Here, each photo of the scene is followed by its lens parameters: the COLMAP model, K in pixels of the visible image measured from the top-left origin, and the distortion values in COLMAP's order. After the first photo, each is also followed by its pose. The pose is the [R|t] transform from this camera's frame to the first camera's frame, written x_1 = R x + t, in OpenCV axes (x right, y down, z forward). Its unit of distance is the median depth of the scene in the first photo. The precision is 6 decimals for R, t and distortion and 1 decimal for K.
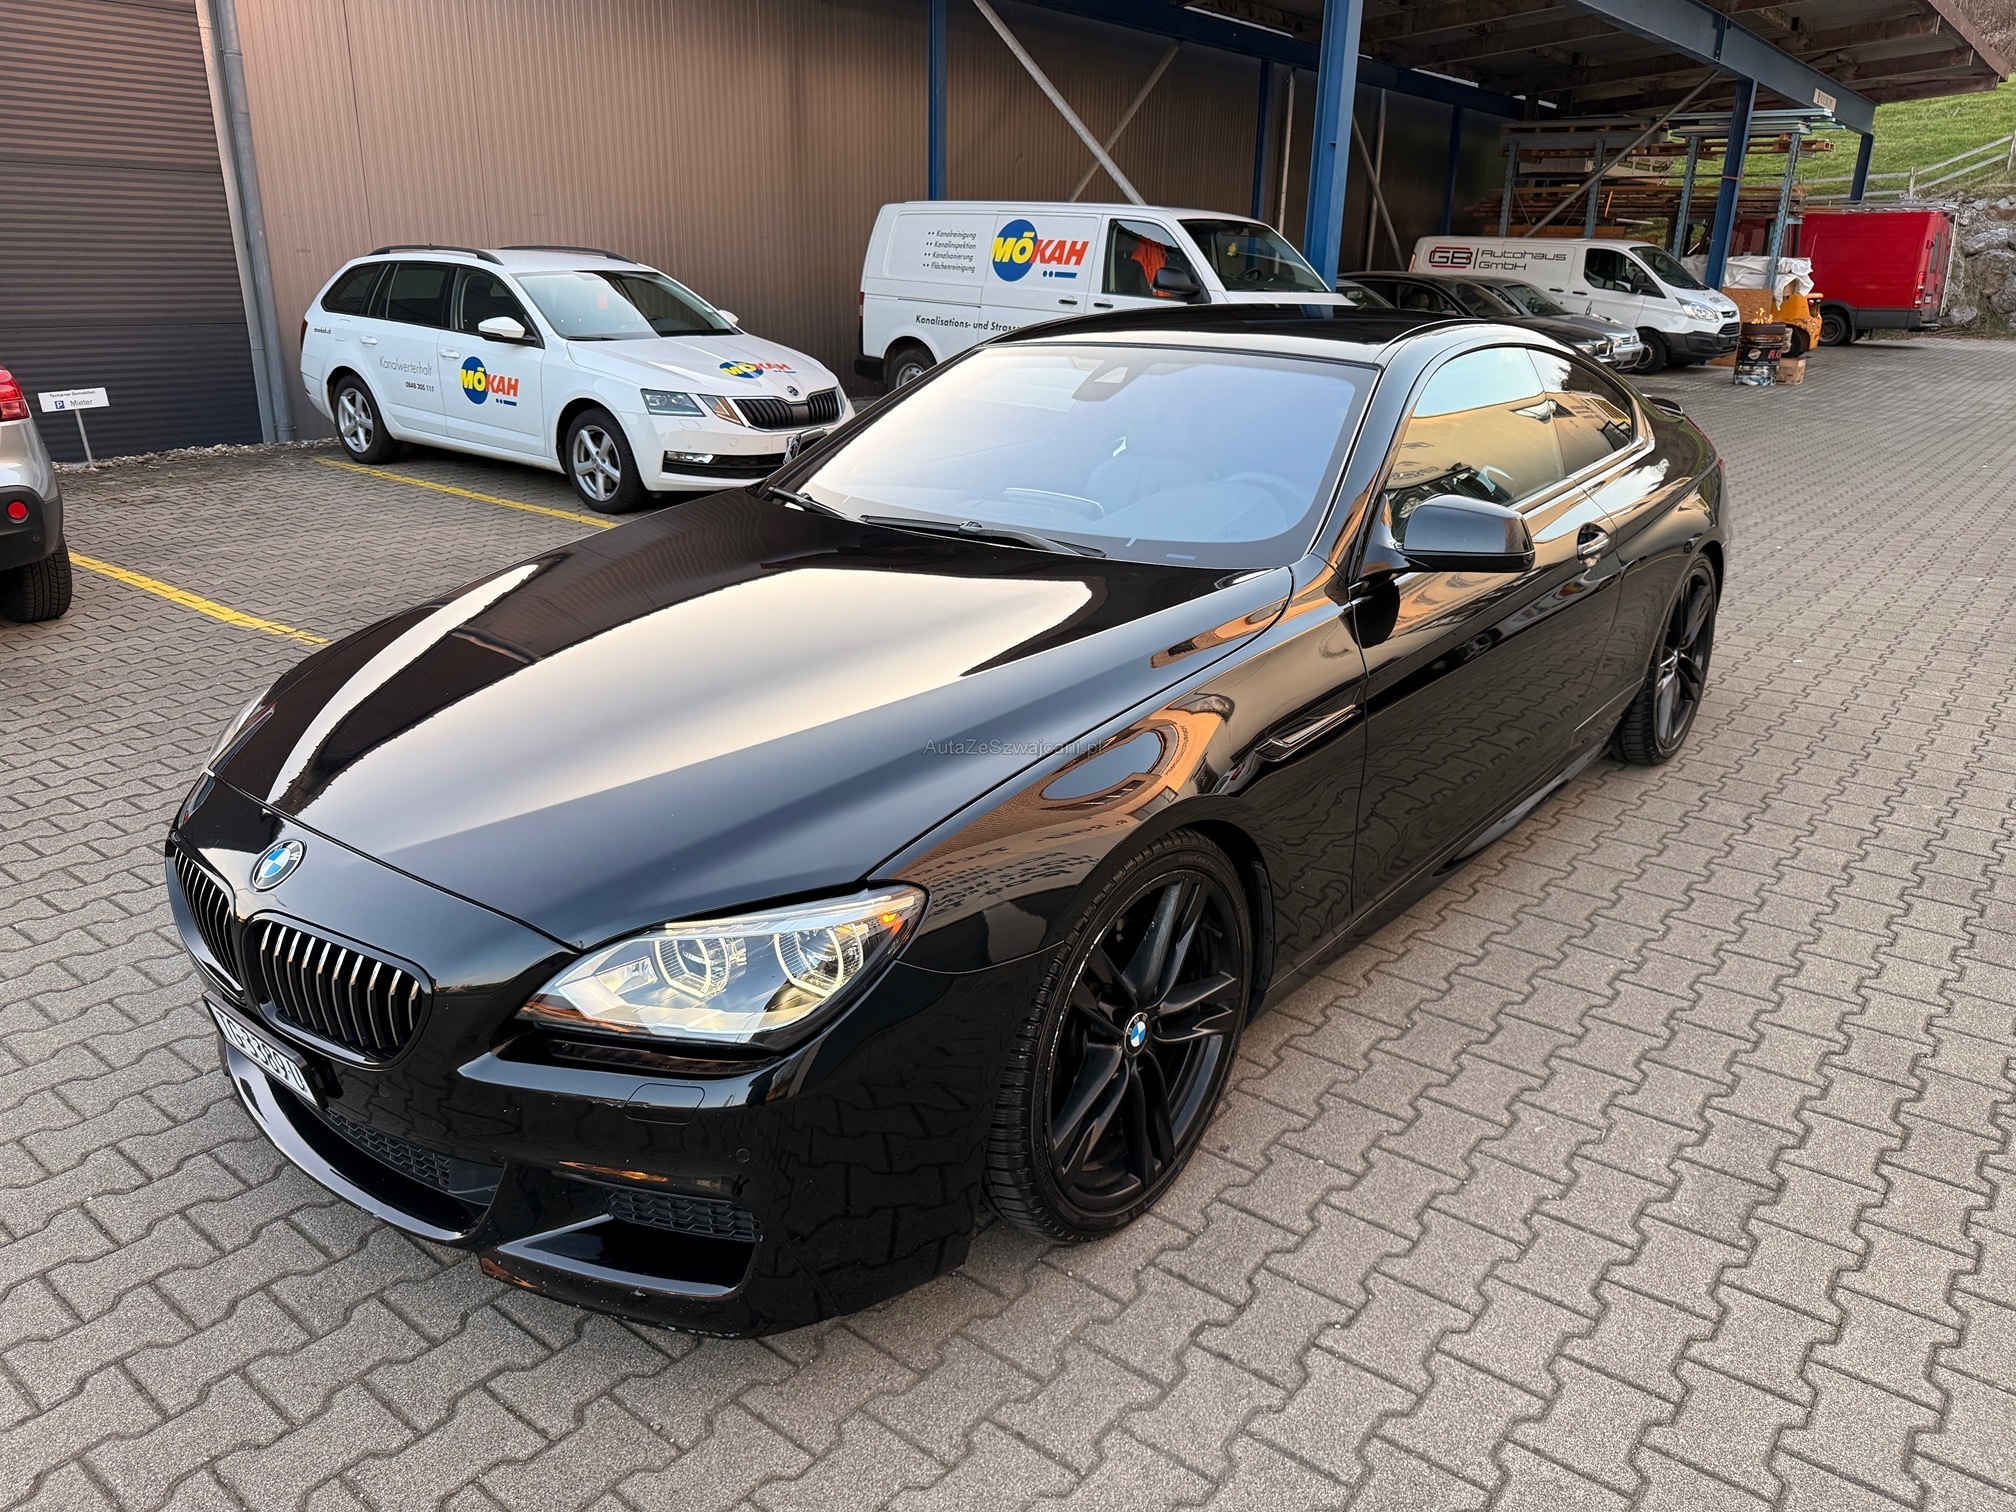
lens RADIAL K [[1412.0, 0, 1022.2], [0, 1412.0, 750.4], [0, 0, 1]] dist [0.042759, -0.053356]
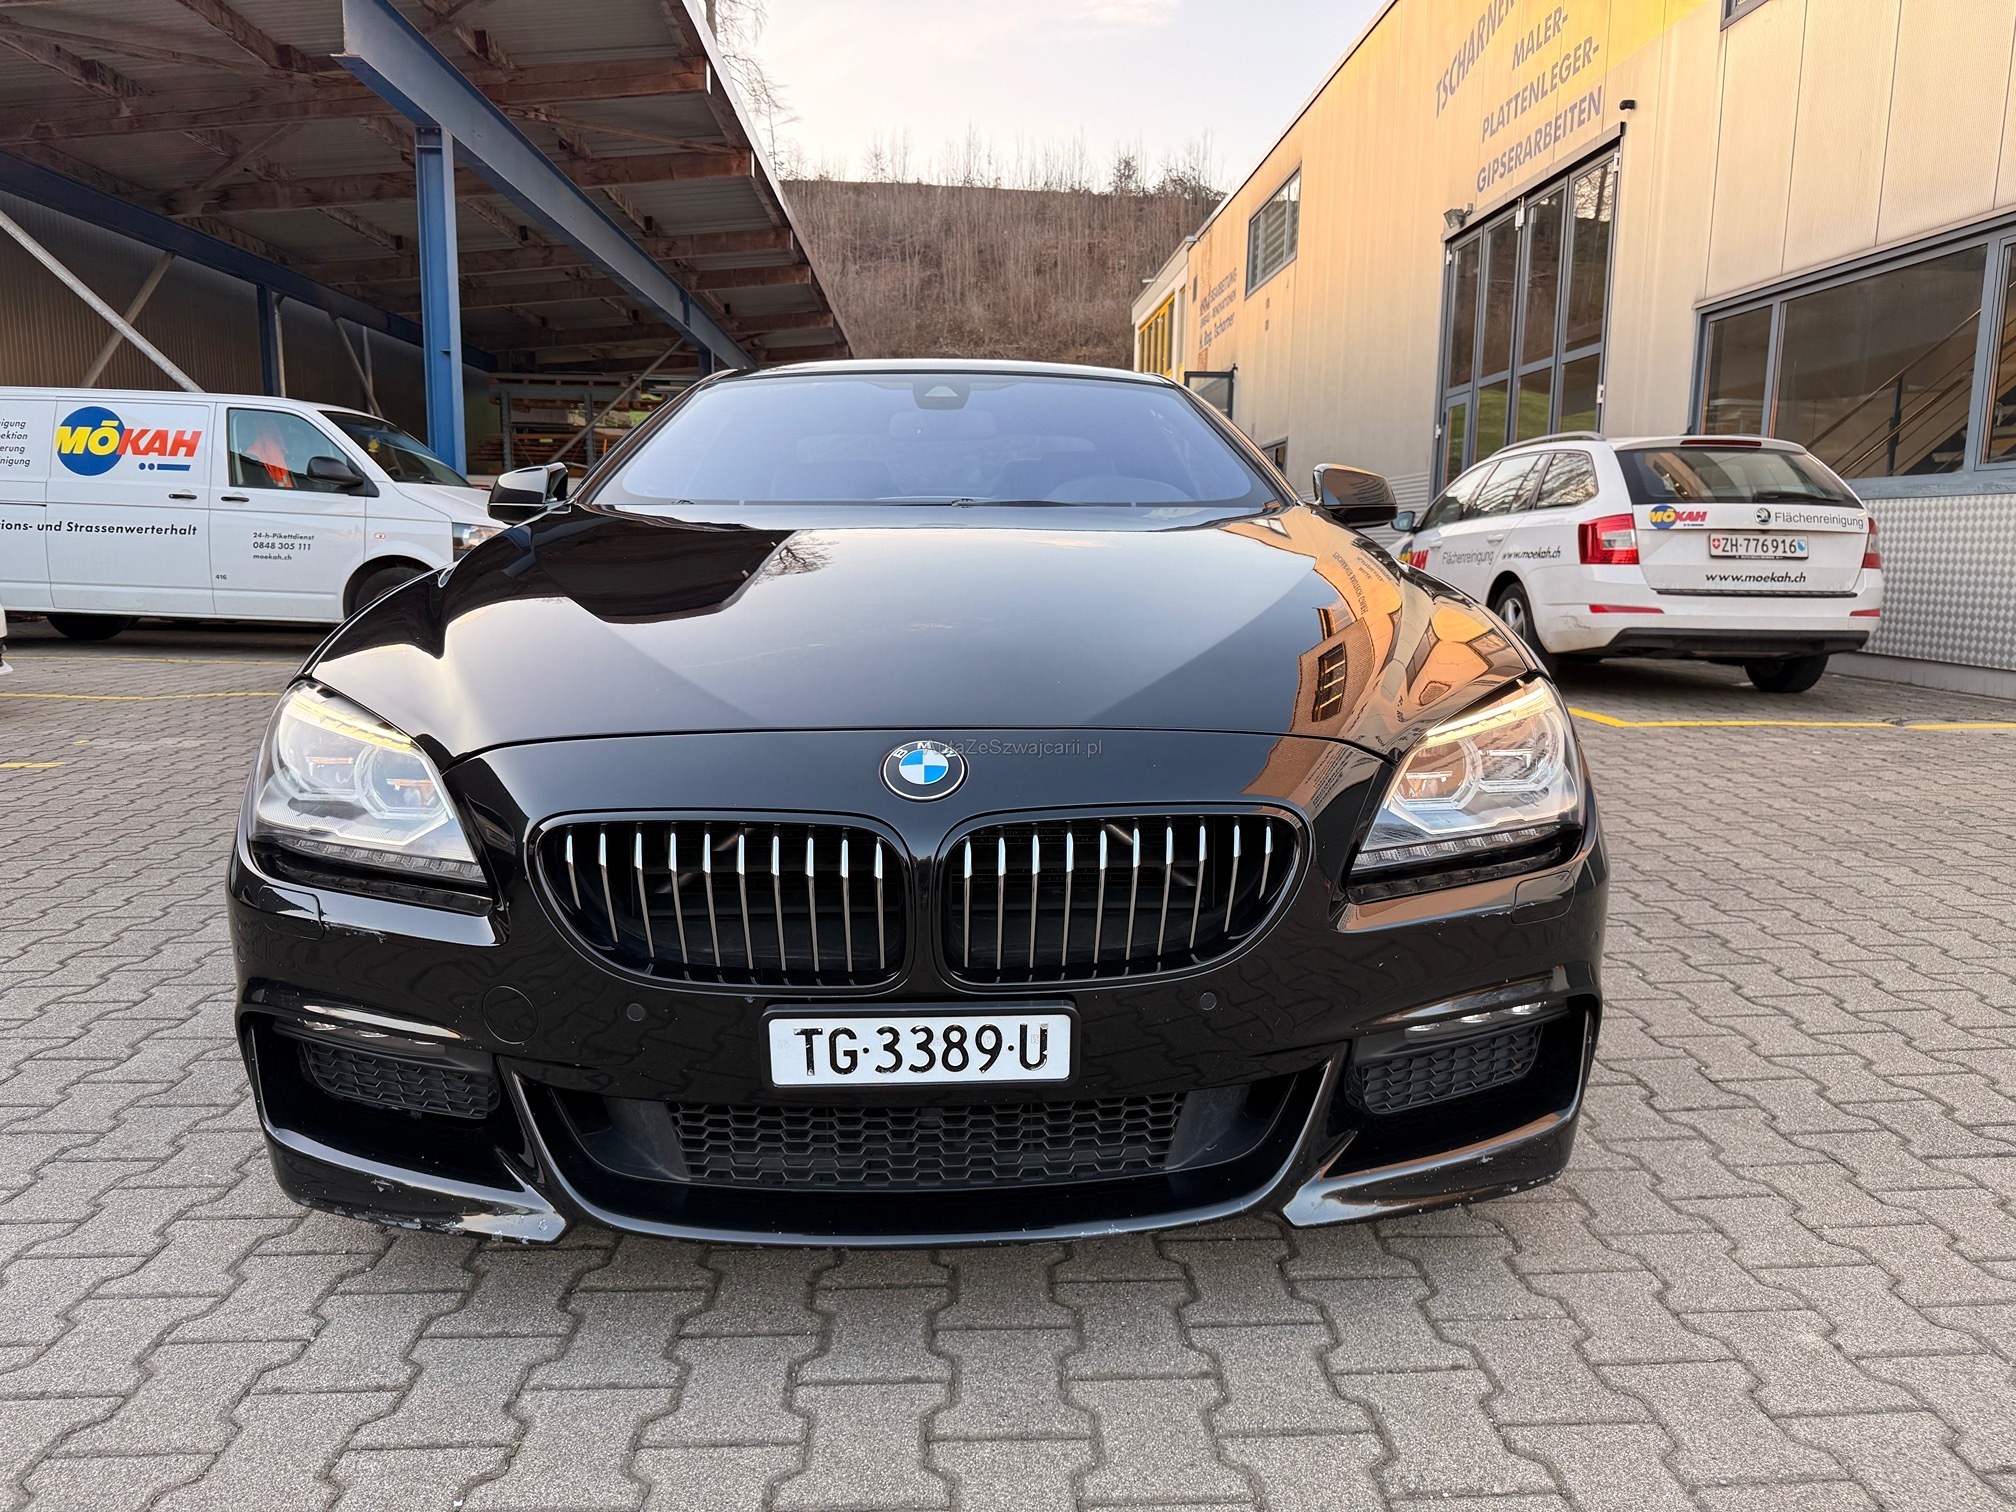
lens RADIAL K [[1412.0, 0, 1008.2], [0, 1412.0, 752.3], [0, 0, 1]] dist [0.042759, -0.053356]
pose [[0.758469, -0.108282, 0.642651, -0.153784], [0.219434, 0.970954, -0.095381, 0.024080], [-0.613656, 0.213363, 0.760199, 0.069808]]
